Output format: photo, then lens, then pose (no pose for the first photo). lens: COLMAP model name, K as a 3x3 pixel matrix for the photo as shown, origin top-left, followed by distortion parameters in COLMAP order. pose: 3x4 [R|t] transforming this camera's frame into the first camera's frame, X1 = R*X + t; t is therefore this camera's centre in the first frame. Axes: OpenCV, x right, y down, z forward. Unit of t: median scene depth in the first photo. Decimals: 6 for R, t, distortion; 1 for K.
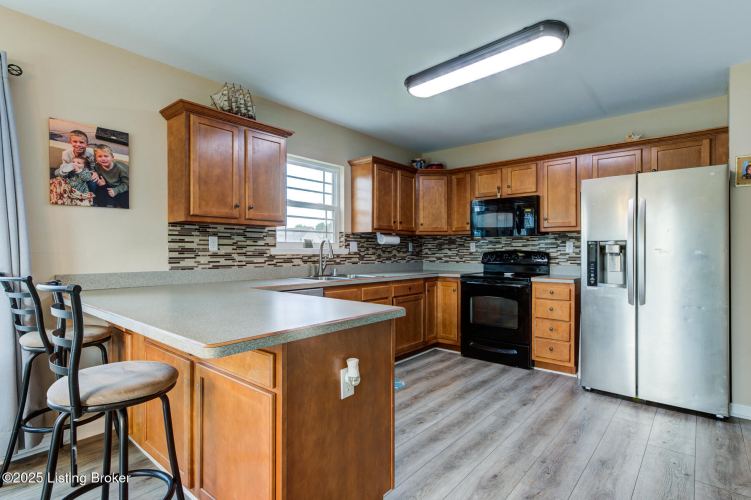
lens RADIAL K [[378.3, 0, 381.1], [0, 378.3, 249.4], [0, 0, 1]] dist [0.004828, 0.002059]
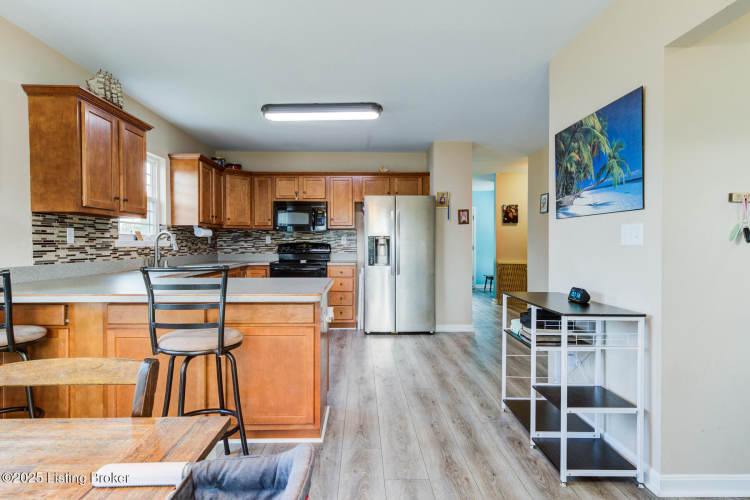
lens RADIAL K [[393.0, 0, 373.0], [0, 393.0, 248.5], [0, 0, 1]] dist [0.001372, 0.001112]
pose [[0.747209, -0.011385, 0.664492, -0.452275], [-0.000403, 0.999845, 0.017583, -0.000582], [-0.664589, -0.013406, 0.747089, -0.177382]]
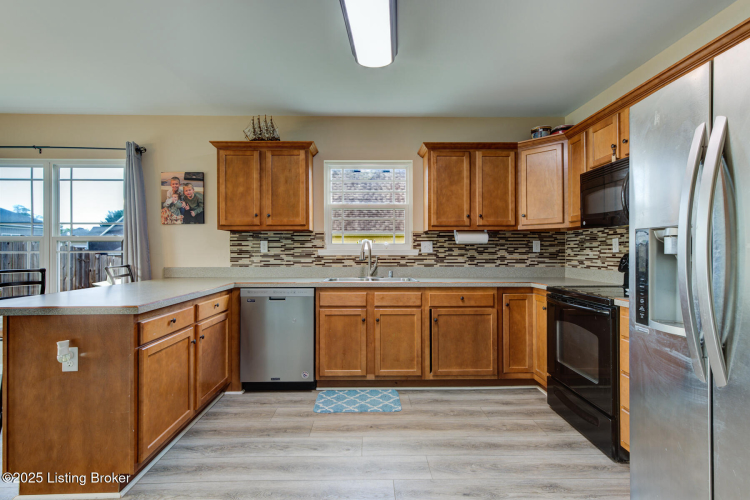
lens RADIAL K [[377.8, 0, 381.9], [0, 377.8, 248.5], [0, 0, 1]] dist [0.004828, 0.002059]
pose [[0.663476, -0.009908, -0.748132, 0.636382], [0.006285, 0.999951, -0.007670, 0.003015], [0.748172, 0.000387, 0.663505, 0.396665]]
